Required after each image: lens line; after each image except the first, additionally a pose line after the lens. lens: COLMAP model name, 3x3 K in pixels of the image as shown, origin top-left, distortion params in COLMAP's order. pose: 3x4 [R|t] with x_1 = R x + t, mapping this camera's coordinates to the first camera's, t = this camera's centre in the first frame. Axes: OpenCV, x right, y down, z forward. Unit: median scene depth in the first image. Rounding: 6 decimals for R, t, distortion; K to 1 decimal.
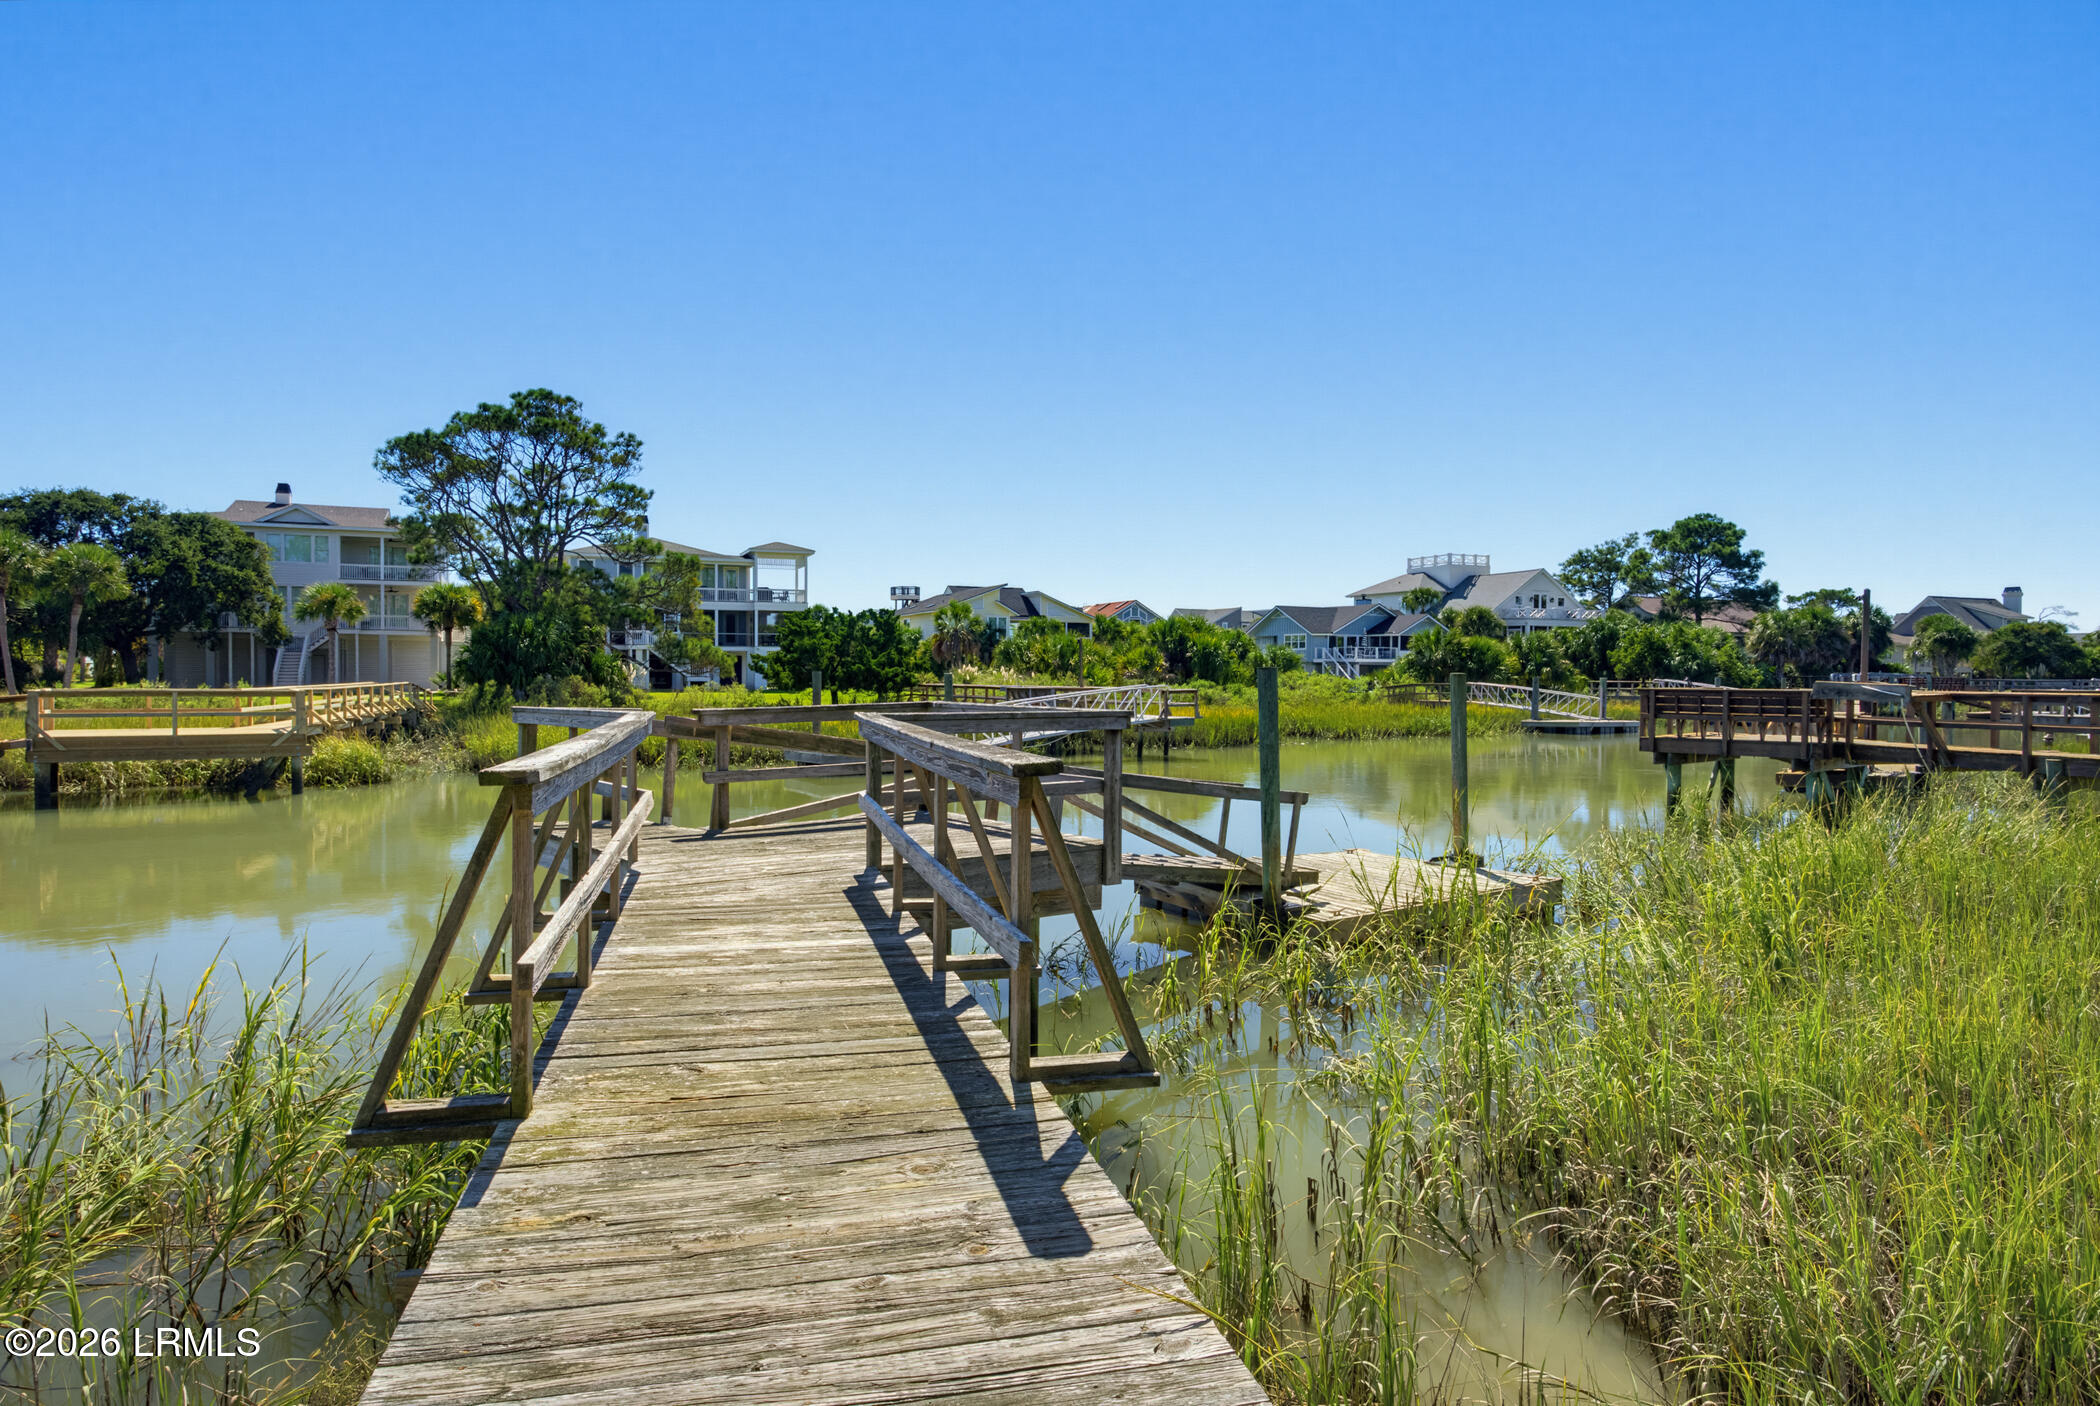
lens RADIAL K [[1280.1, 0, 1038.9], [0, 1280.1, 704.7], [0, 0, 1]] dist [0.004486, 0.000293]
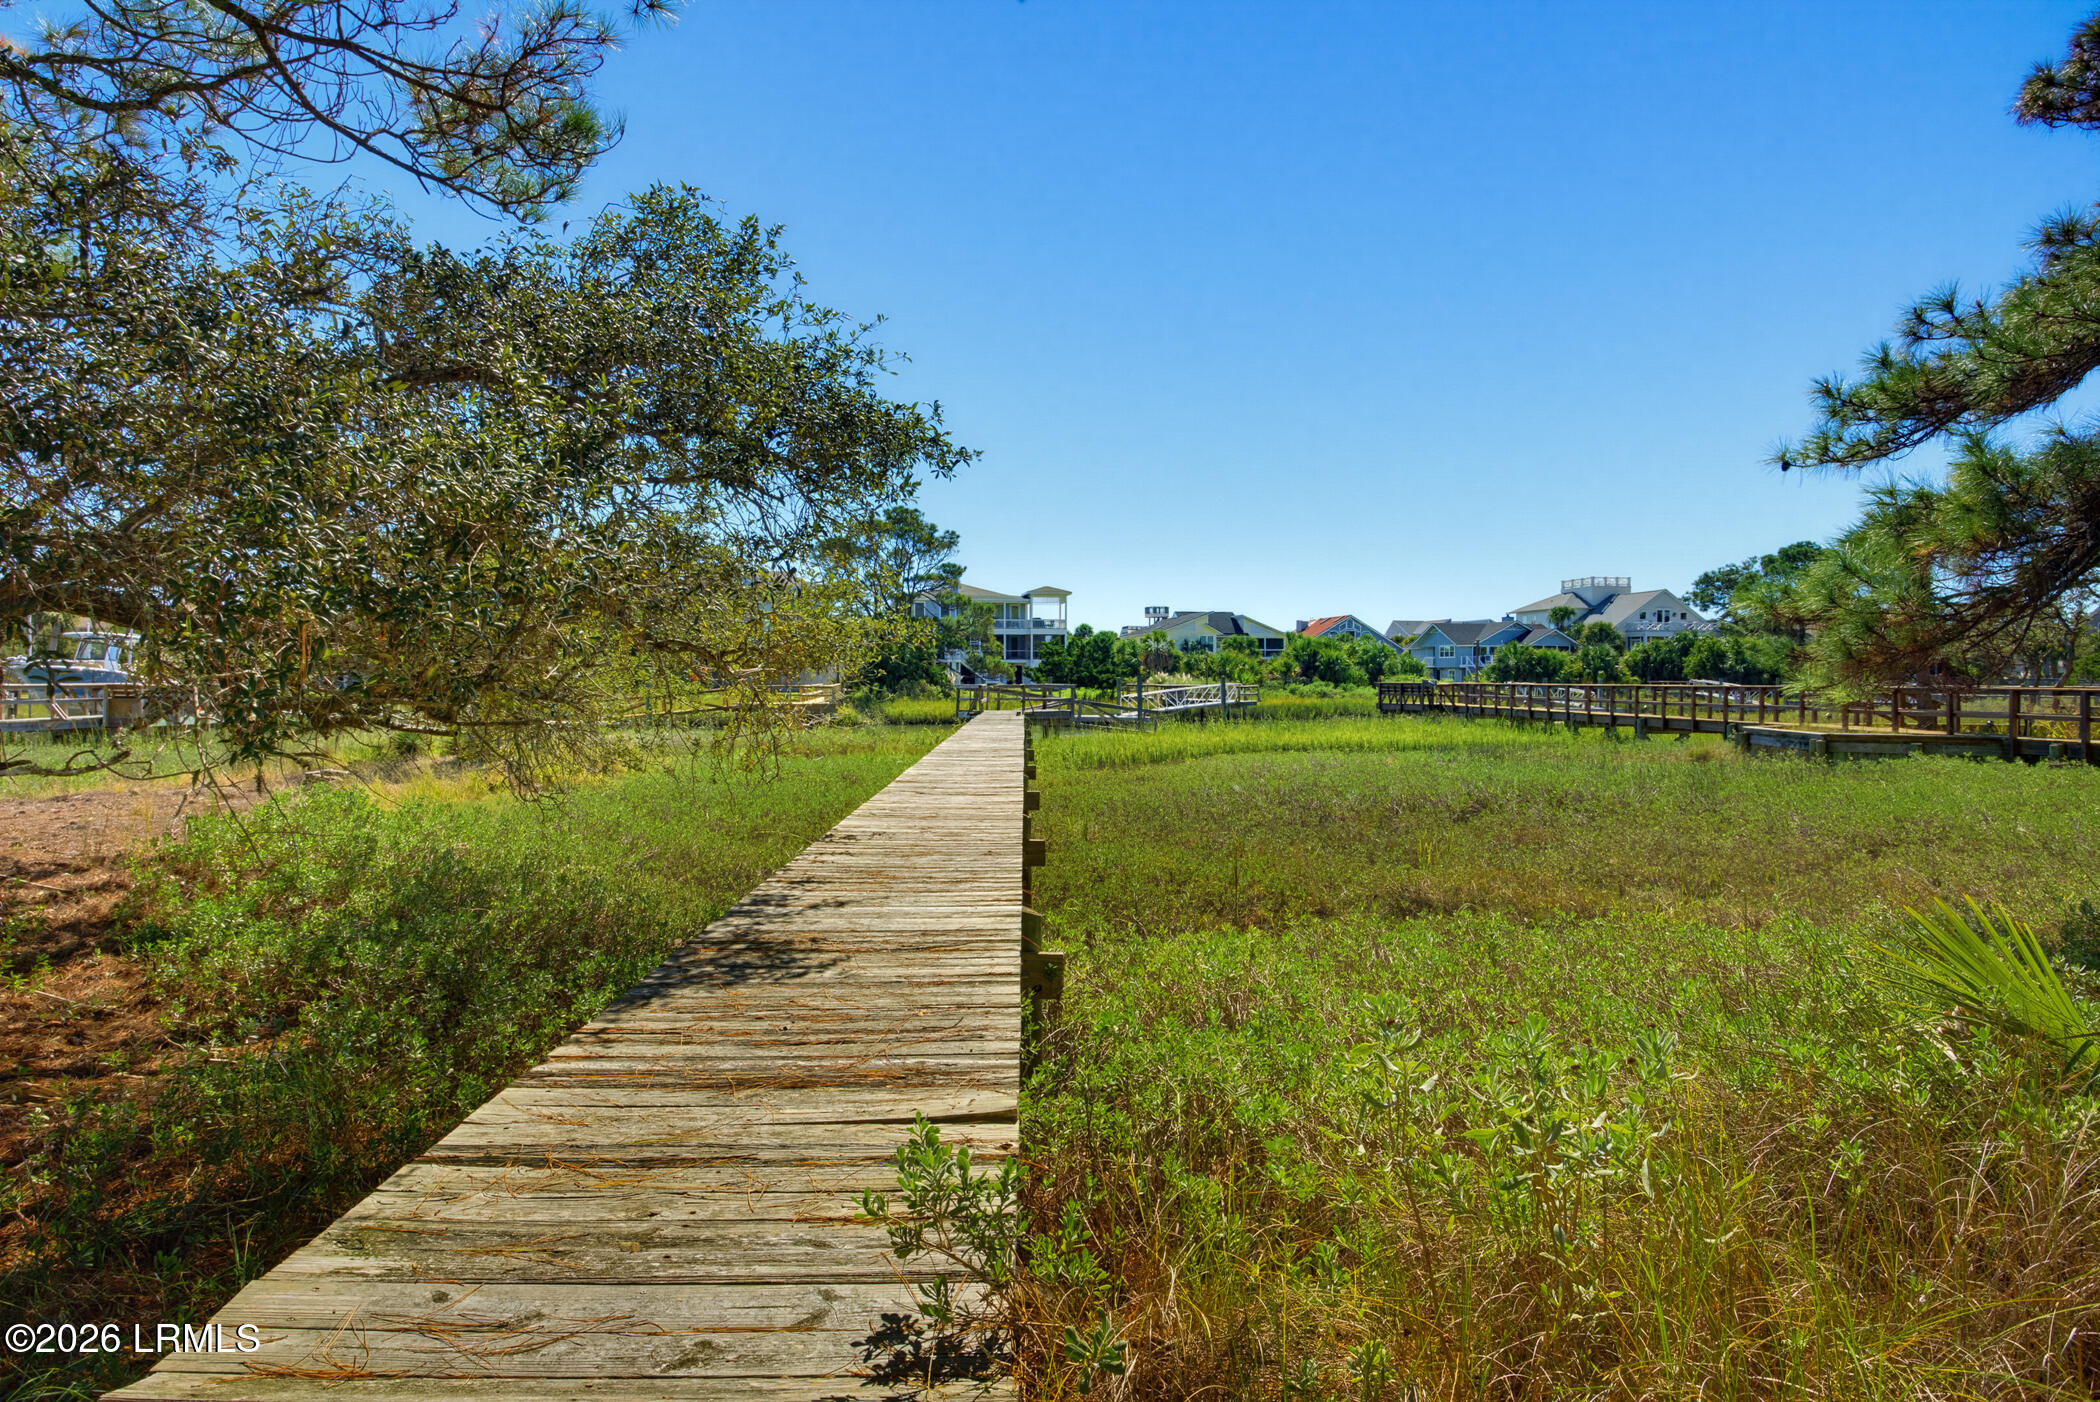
lens RADIAL K [[1280.1, 0, 1047.2], [0, 1280.1, 698.5], [0, 0, 1]] dist [0.004486, 0.000293]
pose [[0.976699, -0.001957, -0.214603, 0.102328], [-0.000073, 0.999955, -0.009454, 0.011369], [0.214612, 0.009249, 0.976656, -0.390490]]
